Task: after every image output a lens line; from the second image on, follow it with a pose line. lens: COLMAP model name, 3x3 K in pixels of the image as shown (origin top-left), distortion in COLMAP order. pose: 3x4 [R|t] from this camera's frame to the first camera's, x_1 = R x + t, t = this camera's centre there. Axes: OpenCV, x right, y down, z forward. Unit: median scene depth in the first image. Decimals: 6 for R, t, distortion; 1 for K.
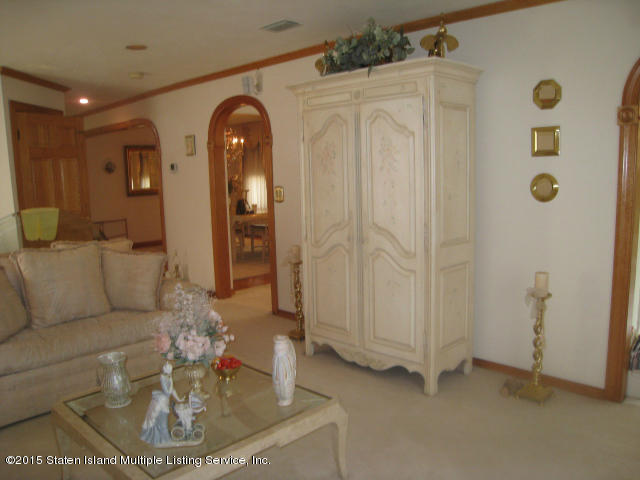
lens RADIAL K [[530.8, 0, 320.4], [0, 530.8, 240.9], [0, 0, 1]] dist [-0.161001, 0.107453]
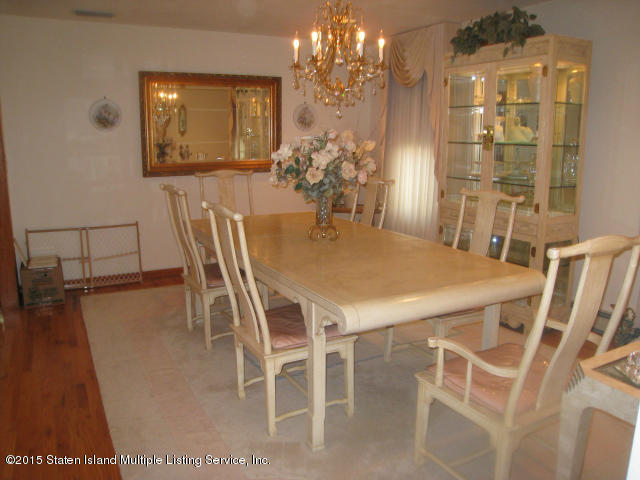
lens RADIAL K [[530.8, 0, 318.1], [0, 530.8, 240.7], [0, 0, 1]] dist [-0.161001, 0.107453]
pose [[0.955919, 0.091074, -0.279149, -0.071192], [-0.071333, 0.994231, 0.080100, -0.077029], [0.284833, -0.056657, 0.956901, 0.573836]]
